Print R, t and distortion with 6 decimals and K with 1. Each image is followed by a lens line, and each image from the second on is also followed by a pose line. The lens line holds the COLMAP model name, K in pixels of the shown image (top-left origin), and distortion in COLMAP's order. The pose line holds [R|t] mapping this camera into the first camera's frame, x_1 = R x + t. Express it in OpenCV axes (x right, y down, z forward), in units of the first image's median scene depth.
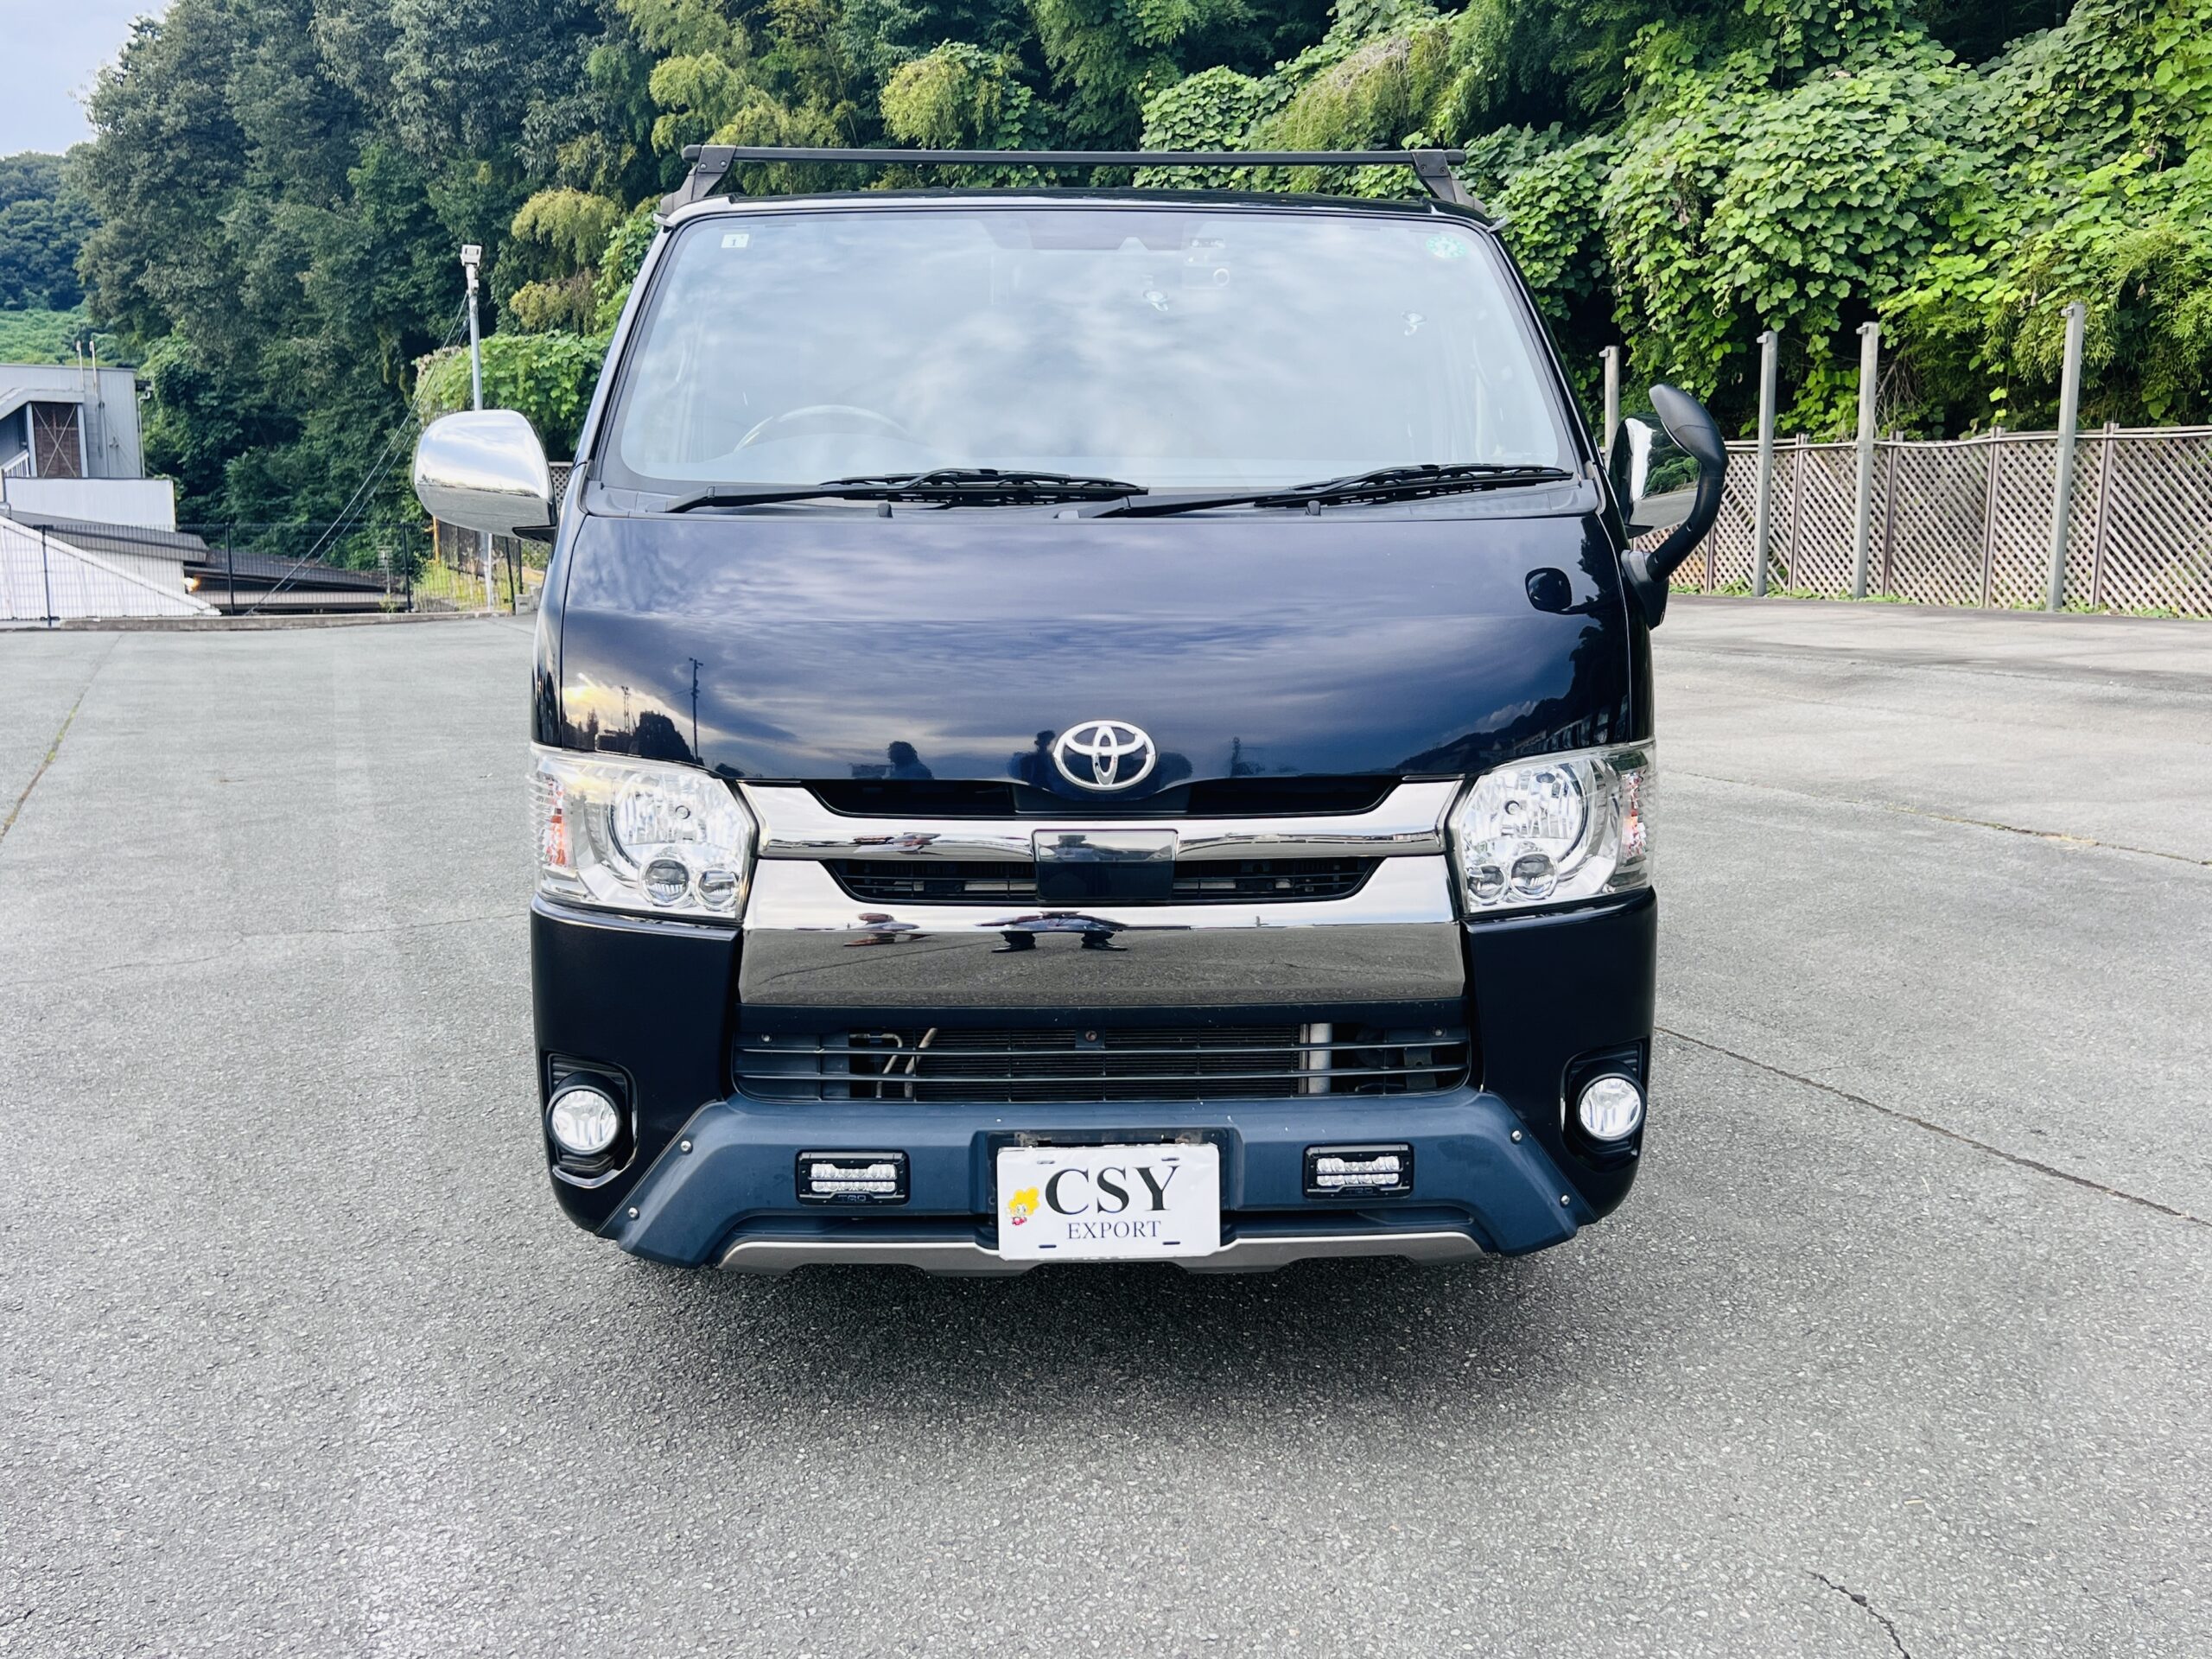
lens RADIAL K [[2128.0, 0, 1105.9], [0, 2128.0, 823.6], [0, 0, 1]] dist [0.019117, 0.000000]
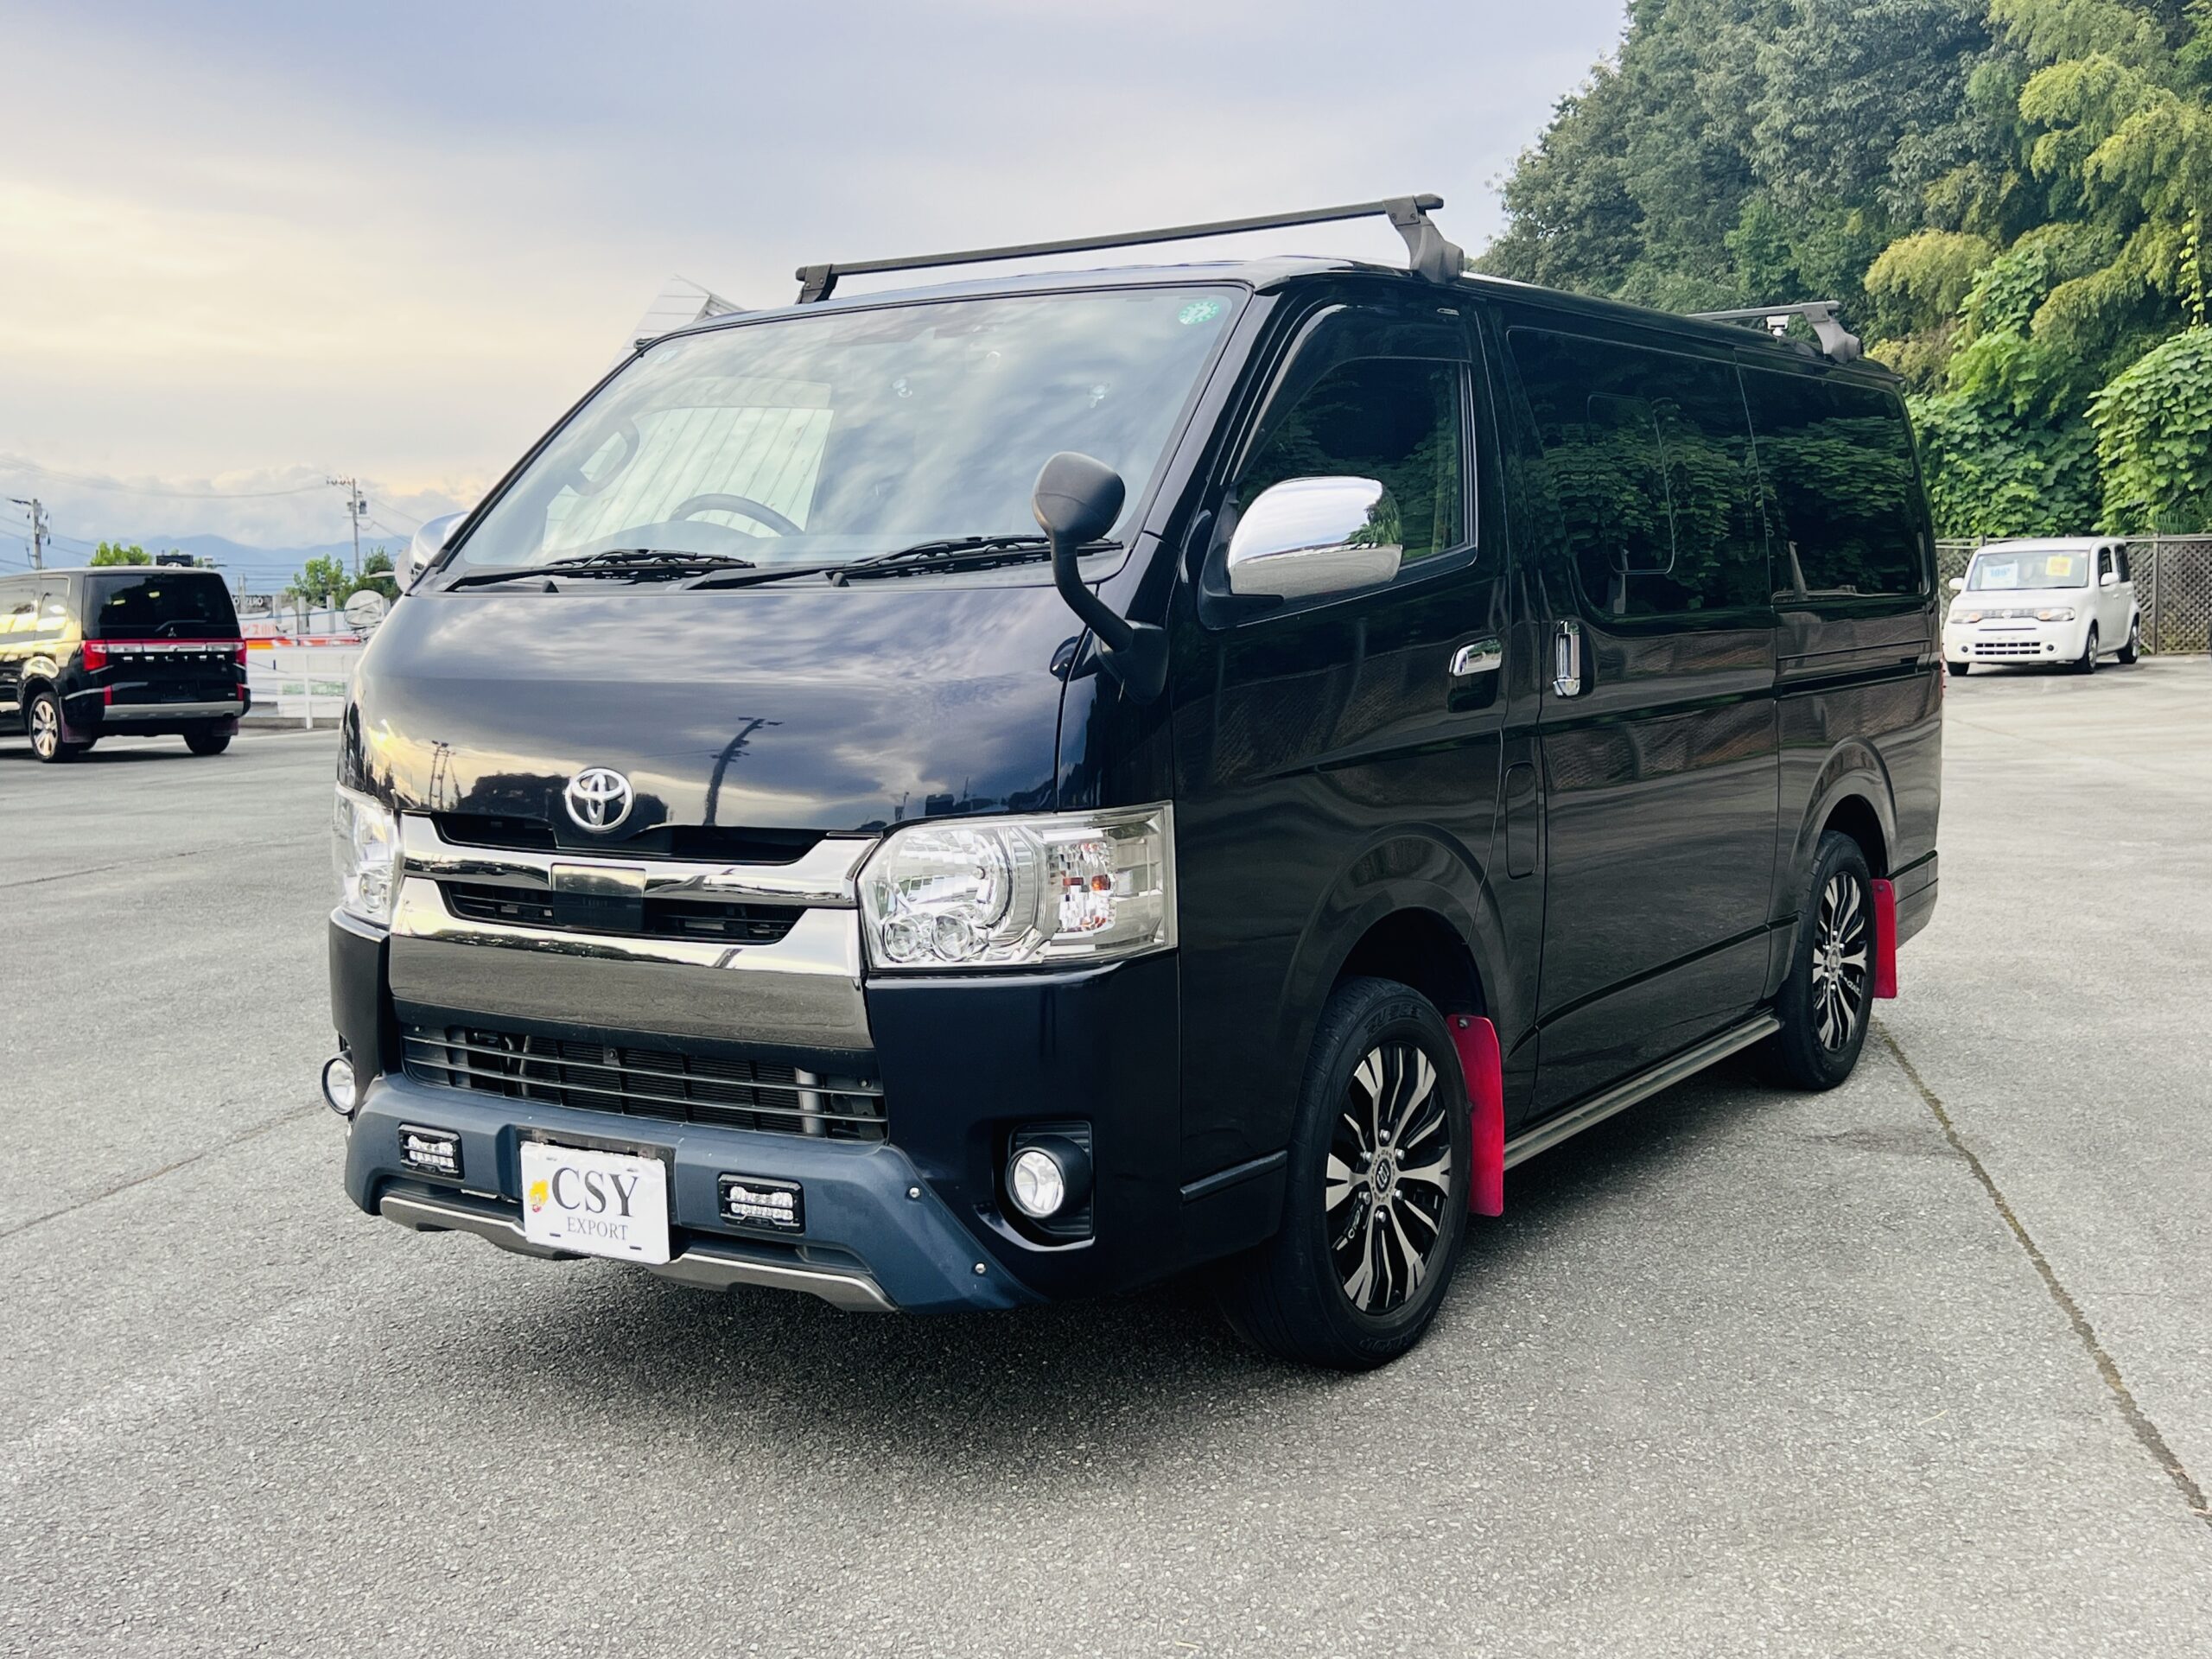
lens RADIAL K [[2431.2, 0, 1106.5], [0, 2431.2, 831.4], [0, 0, 1]] dist [0.037286, 0.000000]
pose [[0.818443, 0.044495, -0.572863, 0.595320], [-0.073955, 0.996862, -0.028231, 0.000542], [0.569809, 0.065472, 0.819165, 0.061130]]
